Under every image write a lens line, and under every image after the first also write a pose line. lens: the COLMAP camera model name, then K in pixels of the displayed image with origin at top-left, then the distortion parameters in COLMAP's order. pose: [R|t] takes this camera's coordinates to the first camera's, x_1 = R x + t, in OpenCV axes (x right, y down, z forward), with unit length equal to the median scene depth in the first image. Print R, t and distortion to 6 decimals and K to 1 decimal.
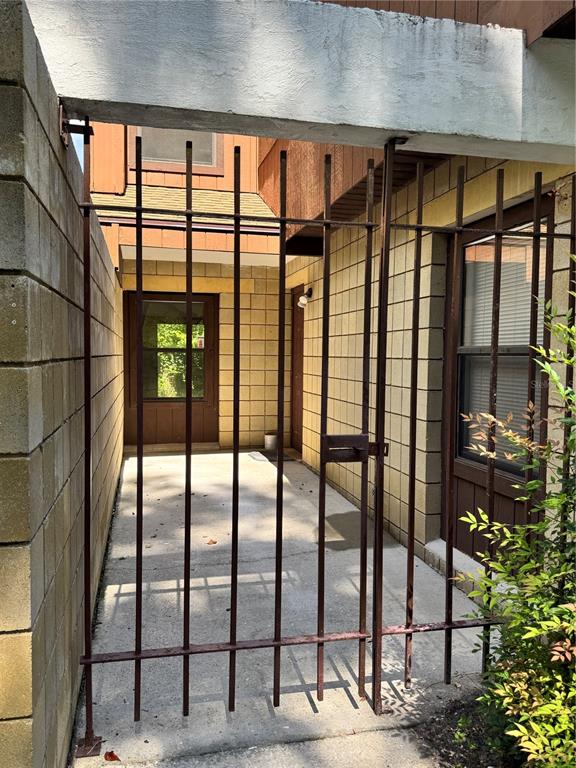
lens RADIAL K [[632.8, 0, 286.5], [0, 632.8, 385.8], [0, 0, 1]] dist [0.076292, -0.034528]
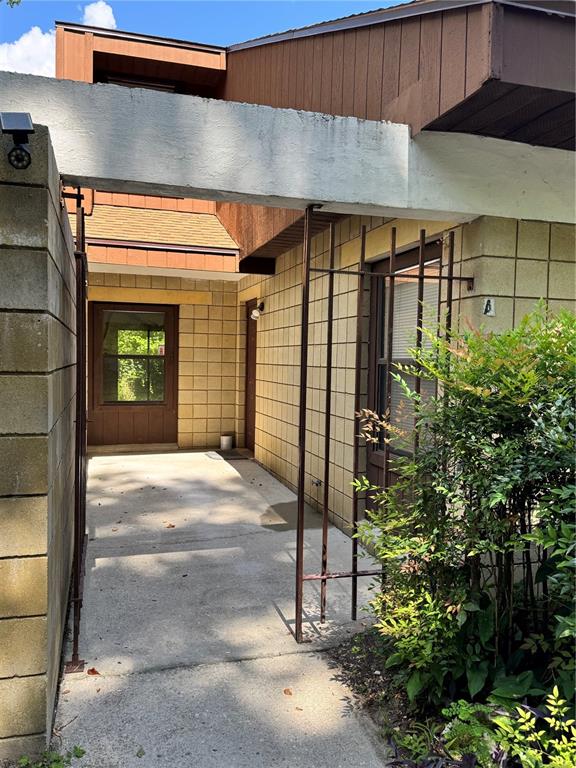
lens RADIAL K [[632.8, 0, 283.2], [0, 632.8, 383.4], [0, 0, 1]] dist [0.076292, -0.034528]
pose [[0.998312, 0.005979, 0.057775, 0.032056], [-0.005255, 0.999906, -0.012671, 0.003189], [-0.057845, 0.012346, 0.998249, -0.299958]]
